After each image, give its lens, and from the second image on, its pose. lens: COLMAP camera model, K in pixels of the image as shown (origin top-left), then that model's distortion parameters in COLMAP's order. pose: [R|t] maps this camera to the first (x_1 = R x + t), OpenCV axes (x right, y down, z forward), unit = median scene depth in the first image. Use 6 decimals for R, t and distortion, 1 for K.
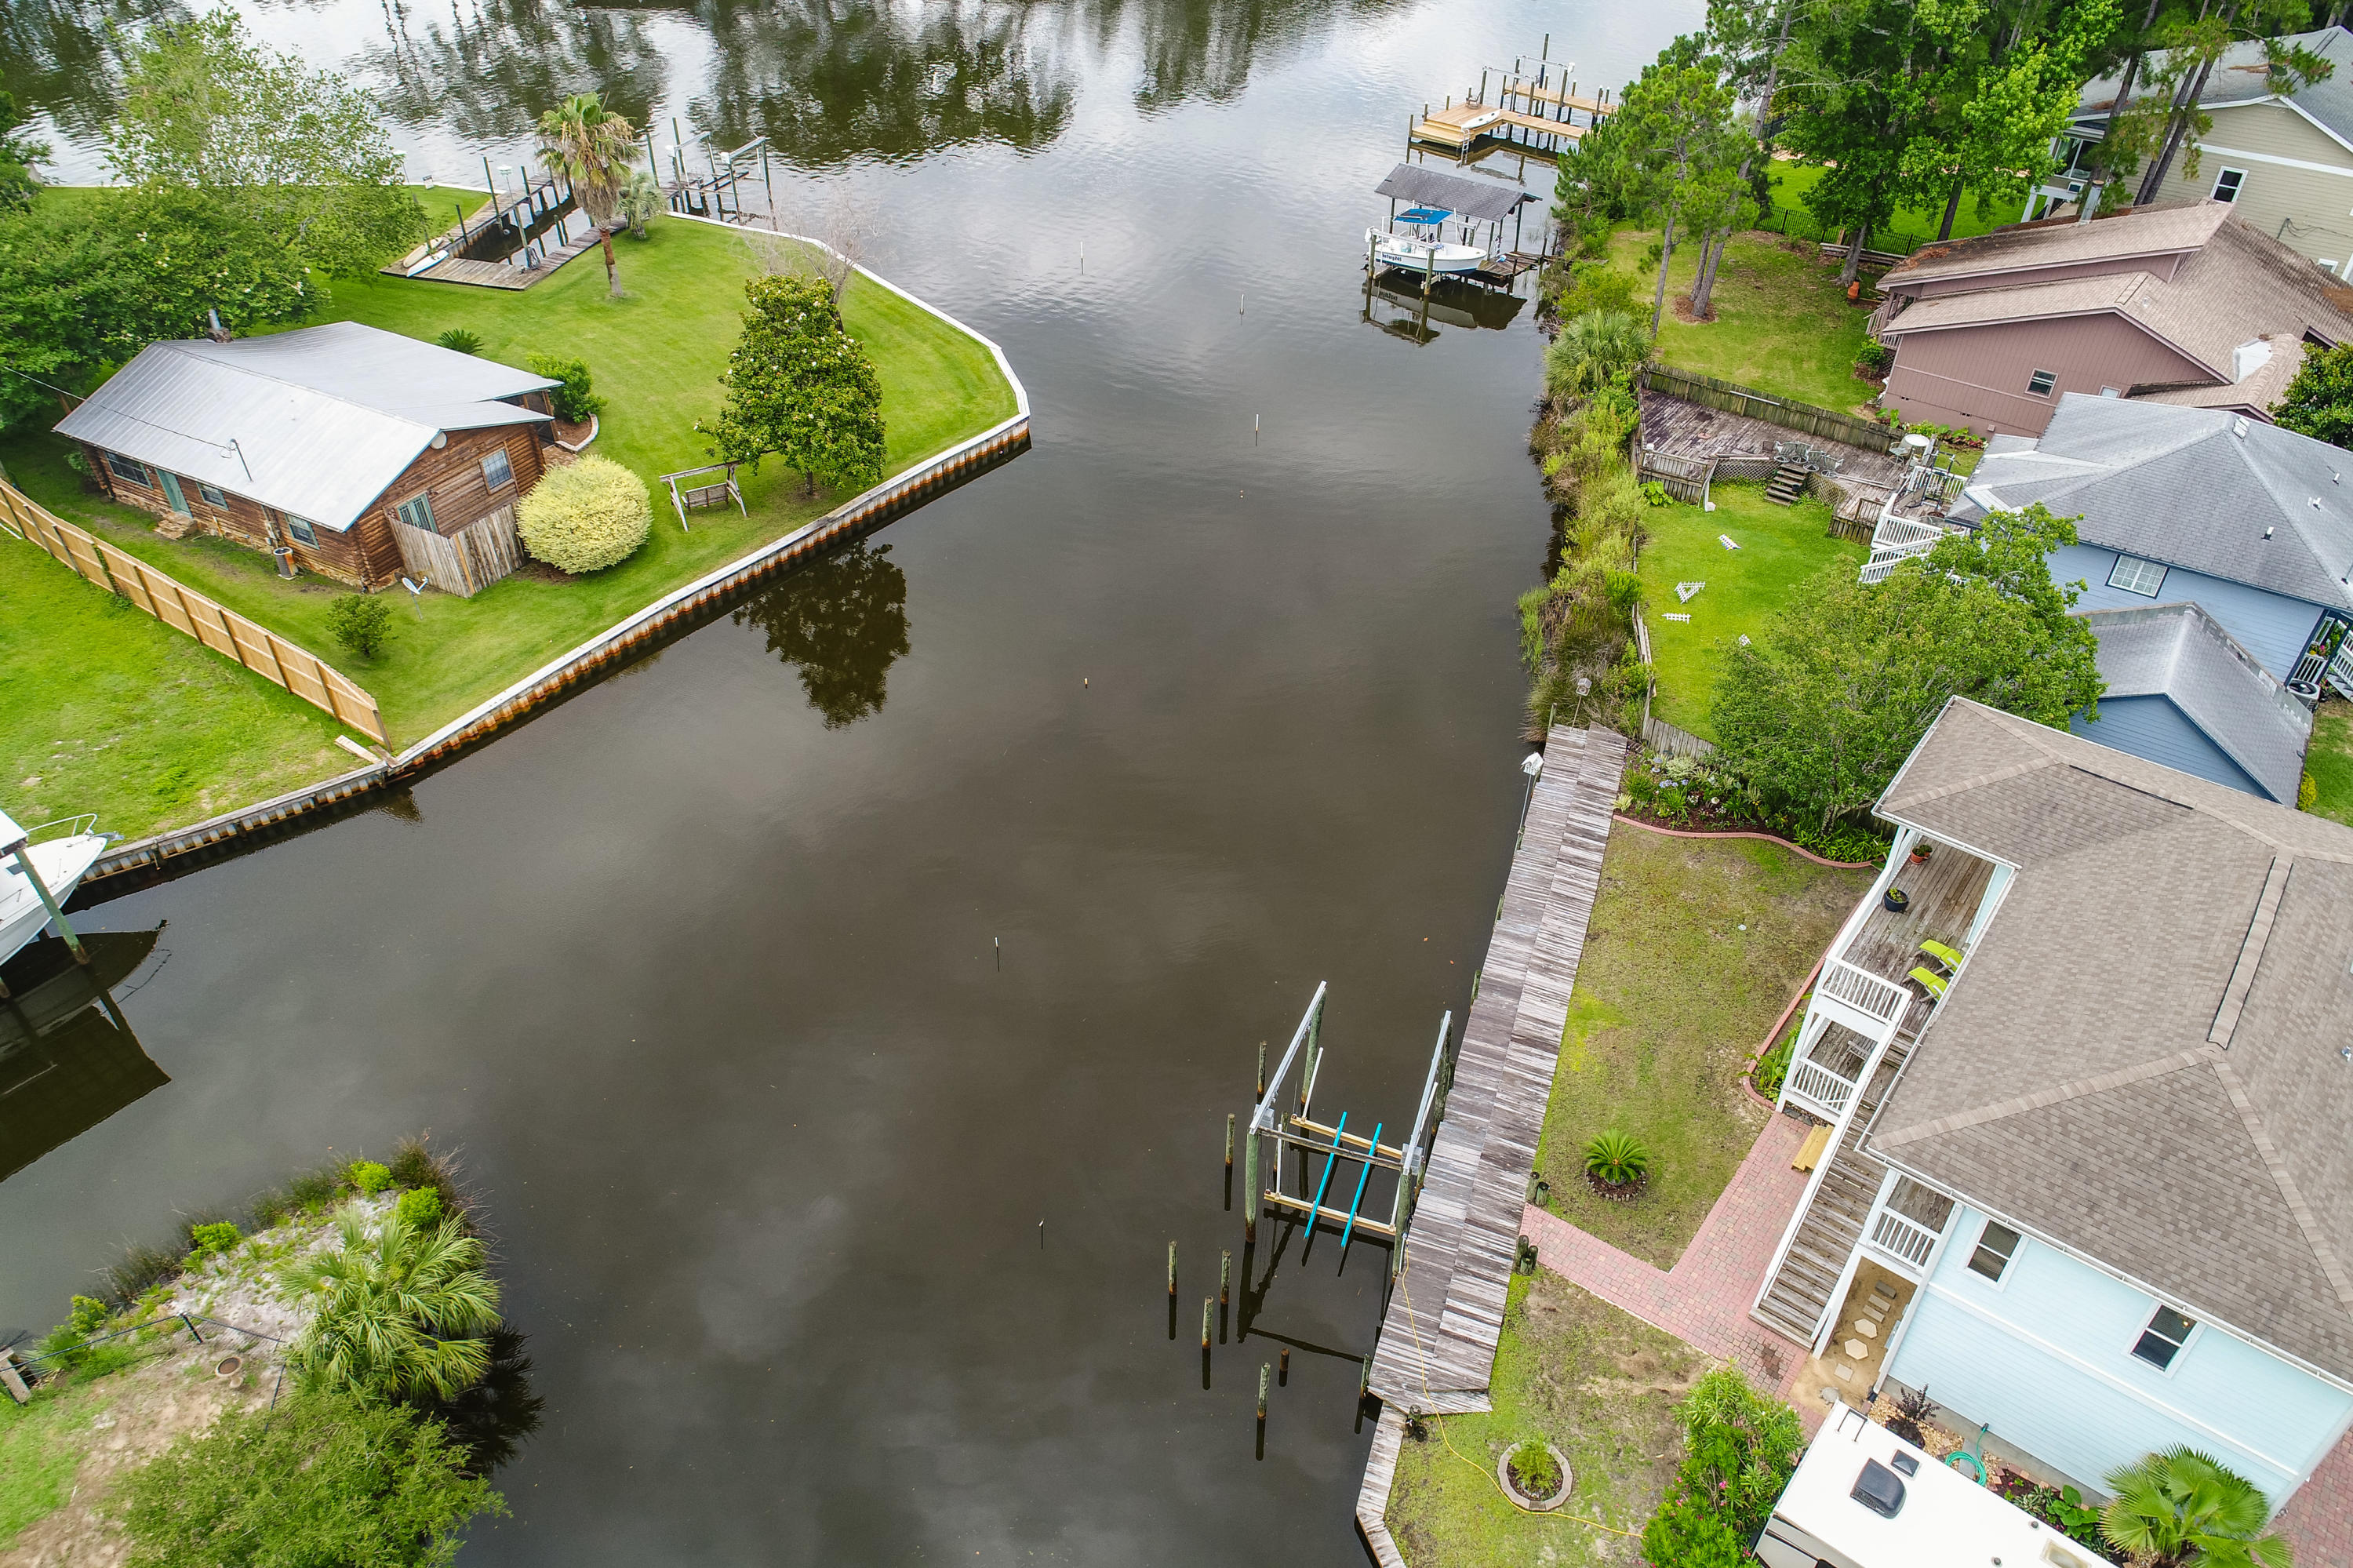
lens RADIAL K [[1580.8, 0, 1176.5], [0, 1580.8, 784.0], [0, 0, 1]] dist [0.002416, 0.003402]
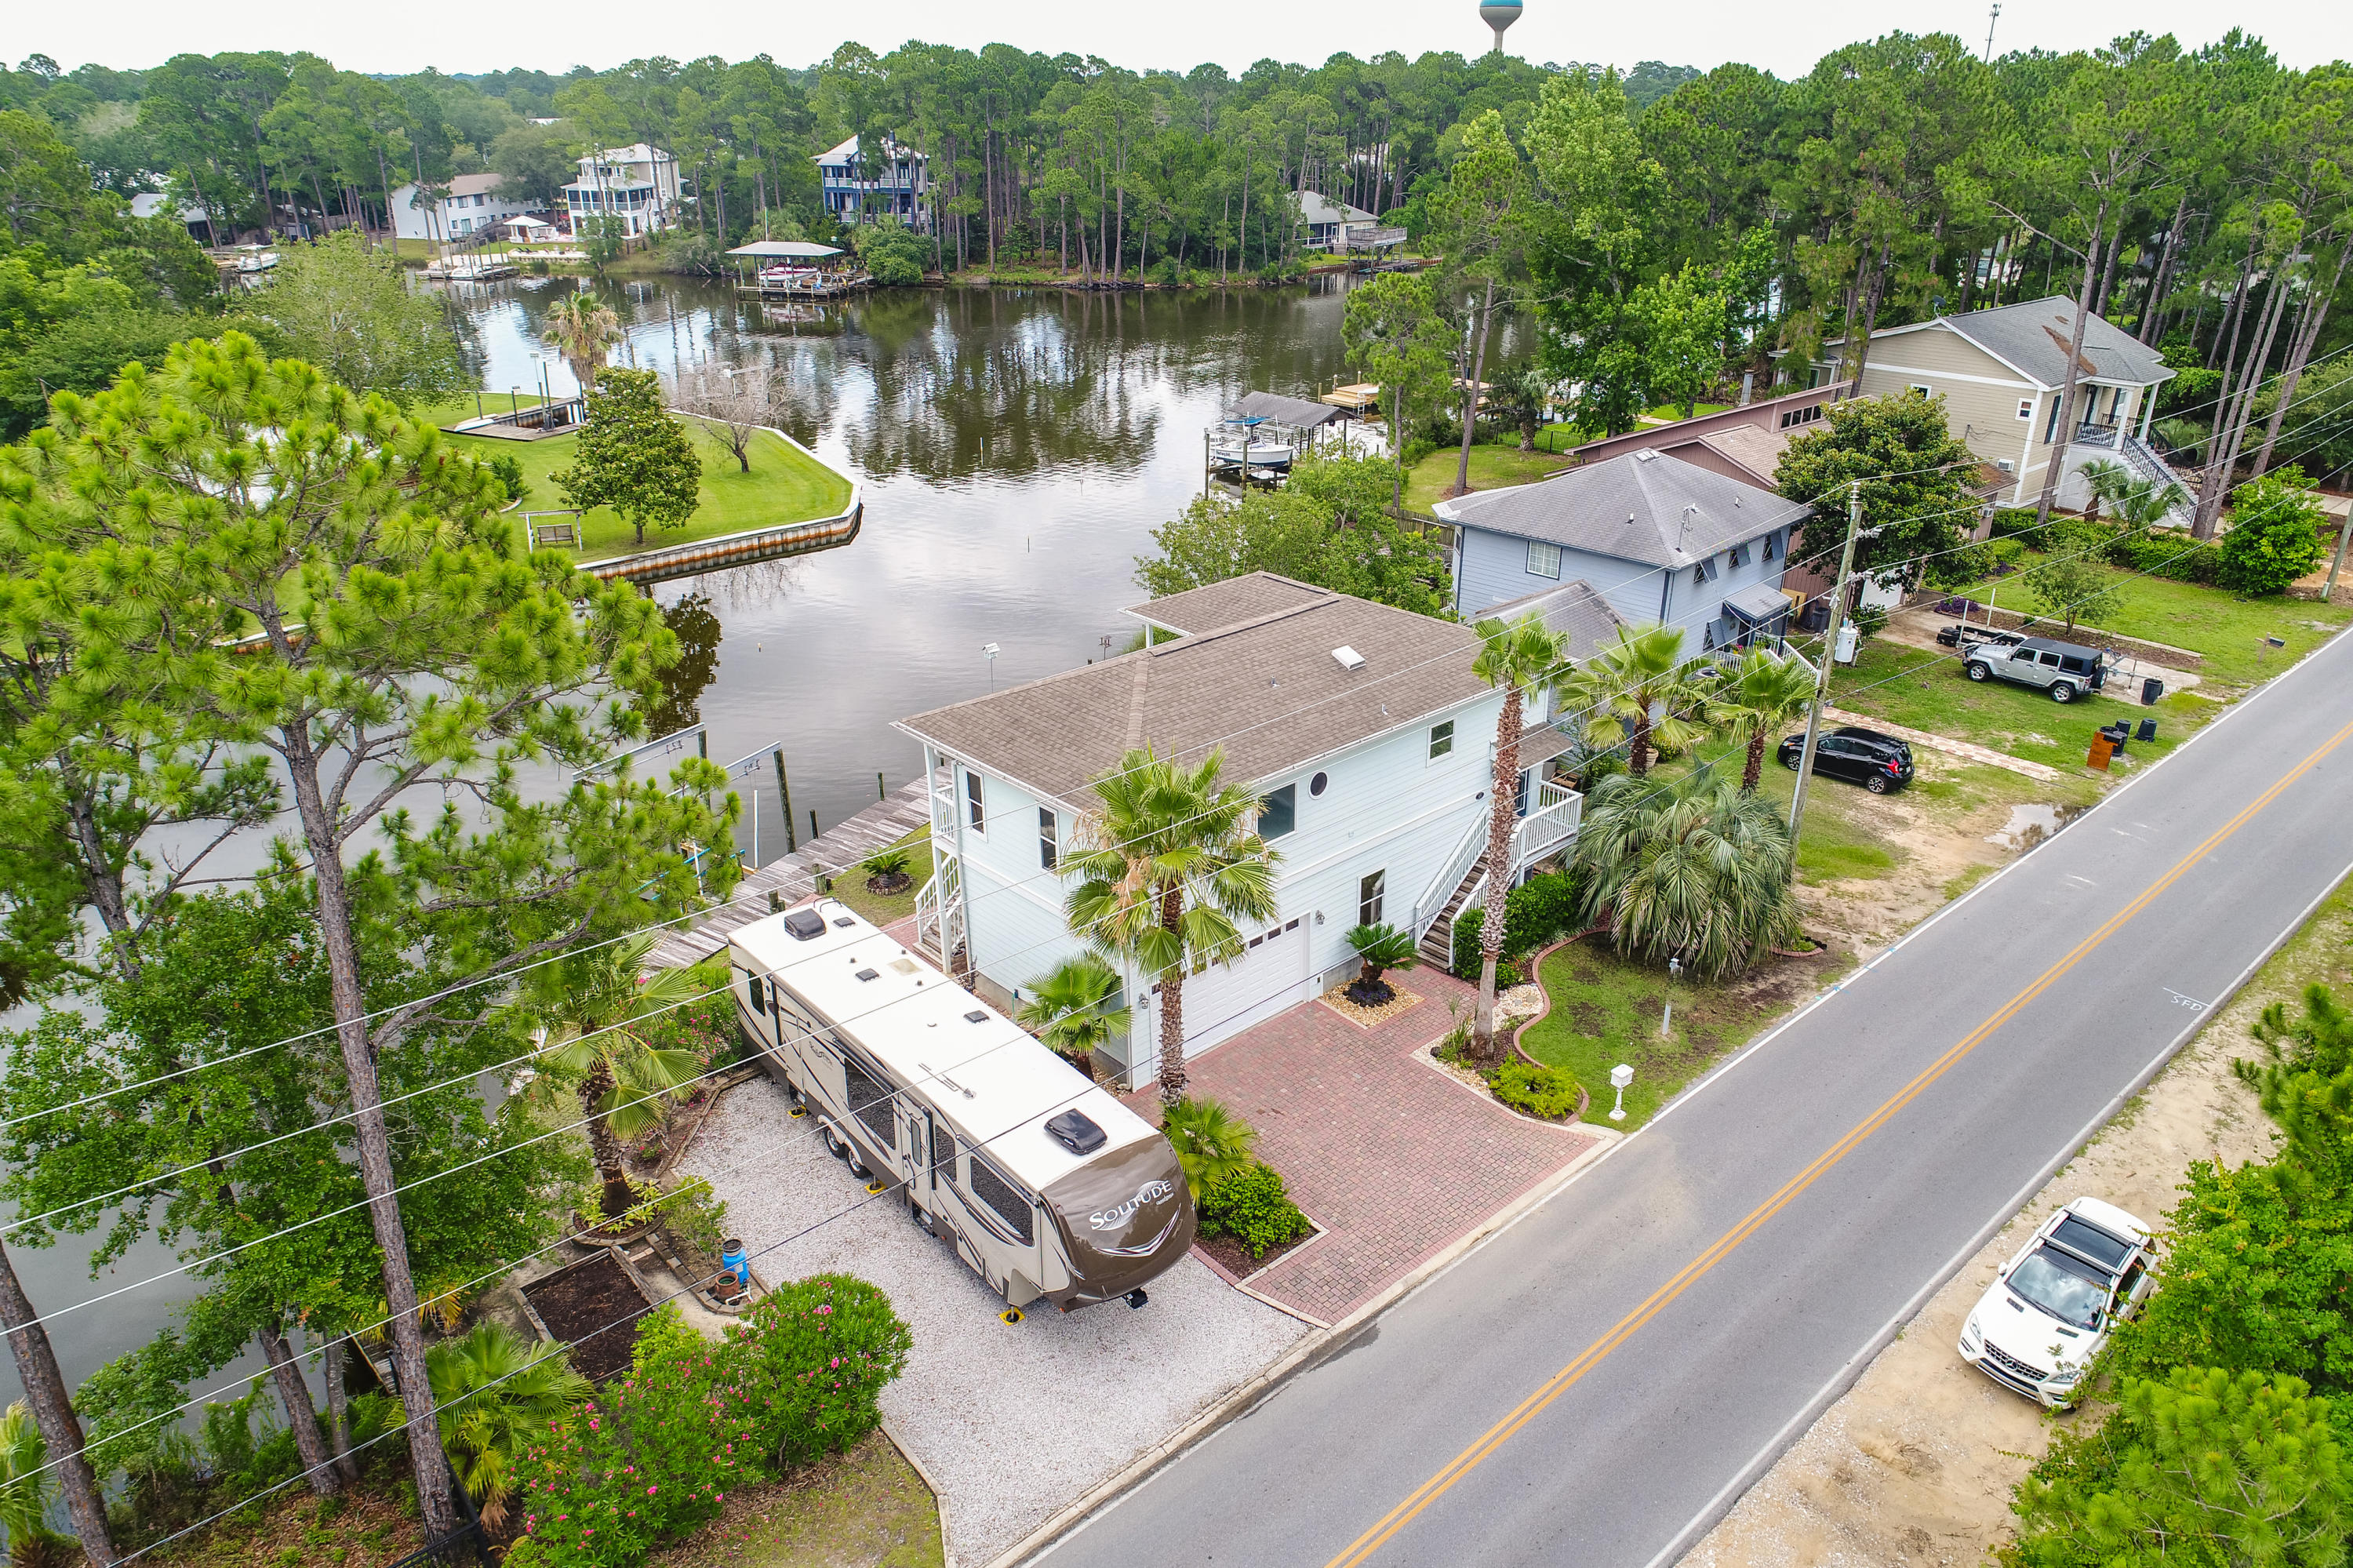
lens RADIAL K [[1580.8, 0, 1176.5], [0, 1580.8, 784.0], [0, 0, 1]] dist [0.002416, 0.003402]
pose [[0.984539, 0.069889, -0.160618, 0.447497], [-0.108712, 0.962785, -0.247438, 0.294707], [0.137348, 0.261074, 0.955498, -0.108755]]
